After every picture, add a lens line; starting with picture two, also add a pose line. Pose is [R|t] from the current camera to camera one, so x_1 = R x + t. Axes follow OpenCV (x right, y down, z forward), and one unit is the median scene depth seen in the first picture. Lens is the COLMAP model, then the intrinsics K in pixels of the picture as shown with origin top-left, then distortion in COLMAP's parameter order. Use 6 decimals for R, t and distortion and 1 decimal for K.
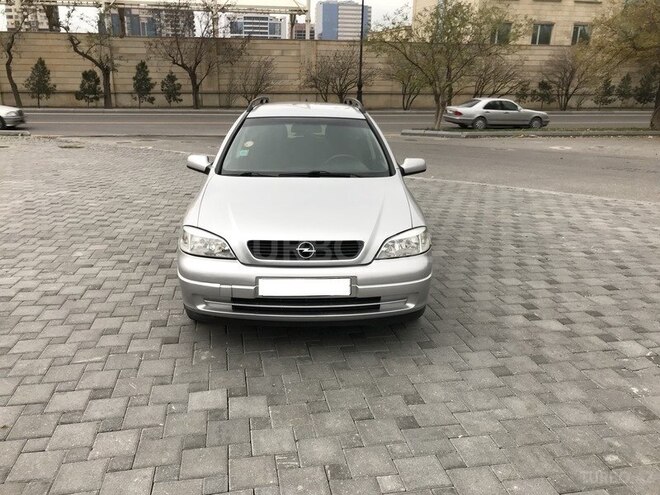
lens RADIAL K [[536.4, 0, 324.4], [0, 536.4, 248.4], [0, 0, 1]] dist [0.015104, -0.003565]
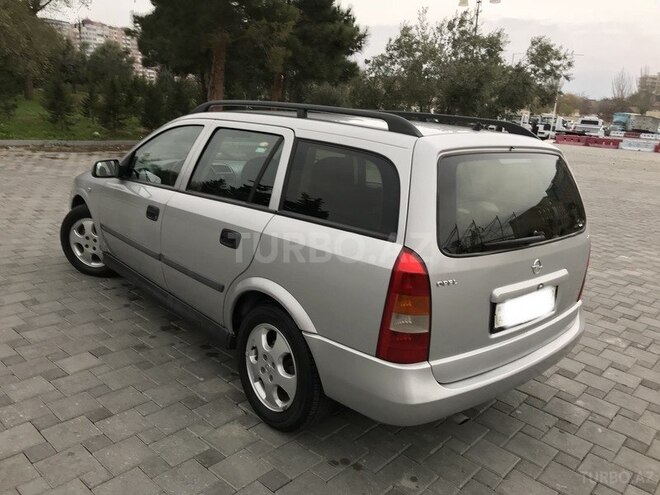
lens RADIAL K [[540.4, 0, 323.6], [0, 540.4, 245.7], [0, 0, 1]] dist [0.010641, 0.001451]
pose [[-0.782826, 0.089404, -0.615784, 0.252095], [-0.246486, 0.864113, 0.438809, -0.293491], [0.571338, 0.495293, -0.654413, 1.052712]]
